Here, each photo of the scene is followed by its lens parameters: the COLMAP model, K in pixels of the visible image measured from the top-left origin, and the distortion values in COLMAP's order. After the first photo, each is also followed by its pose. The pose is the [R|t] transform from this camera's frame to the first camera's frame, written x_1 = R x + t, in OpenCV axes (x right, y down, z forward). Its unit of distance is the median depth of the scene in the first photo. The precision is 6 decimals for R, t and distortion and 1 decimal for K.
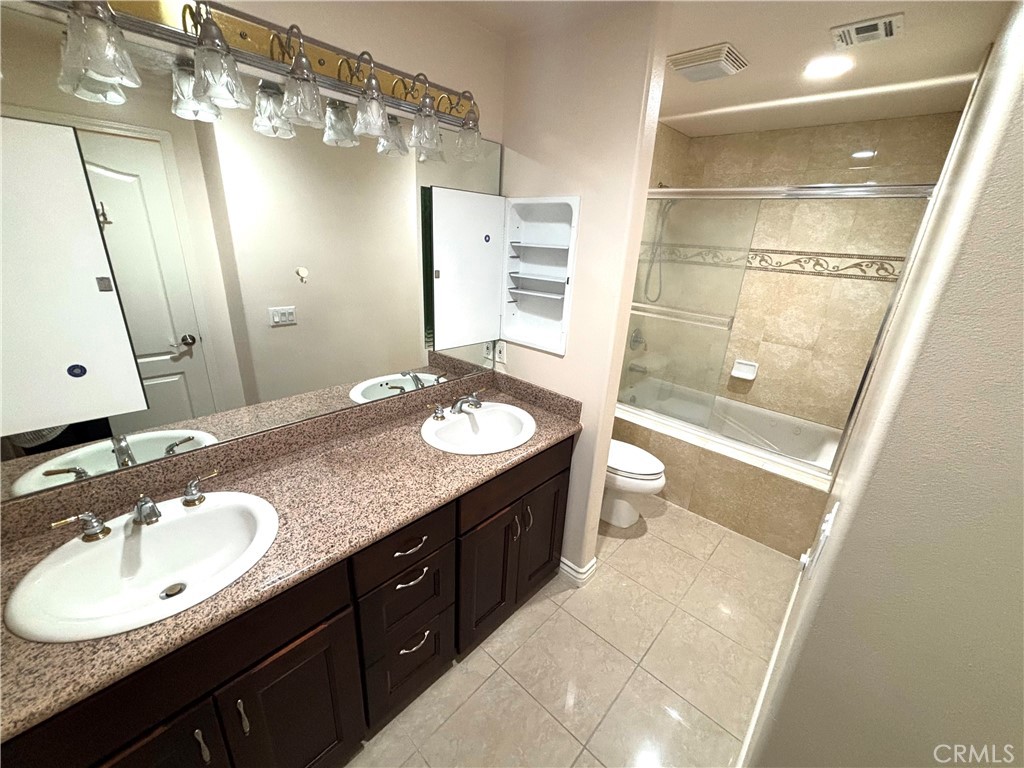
lens RADIAL K [[413.1, 0, 512.6], [0, 413.1, 382.5], [0, 0, 1]] dist [0.000406, -0.000384]
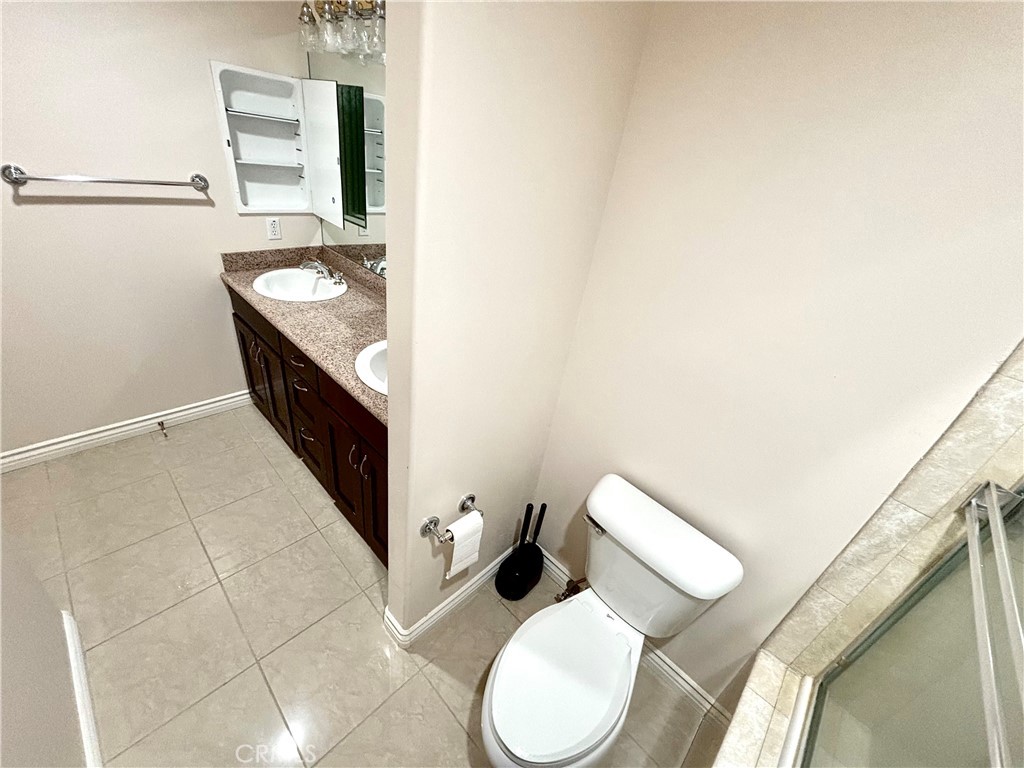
lens RADIAL K [[413.1, 0, 512.6], [0, 413.1, 382.5], [0, 0, 1]] dist [0.000406, -0.000384]
pose [[-0.012554, 0.461280, -0.887166, 0.979756], [-0.472057, 0.779407, 0.411931, -0.455095], [0.881479, 0.423964, 0.207966, 1.293502]]
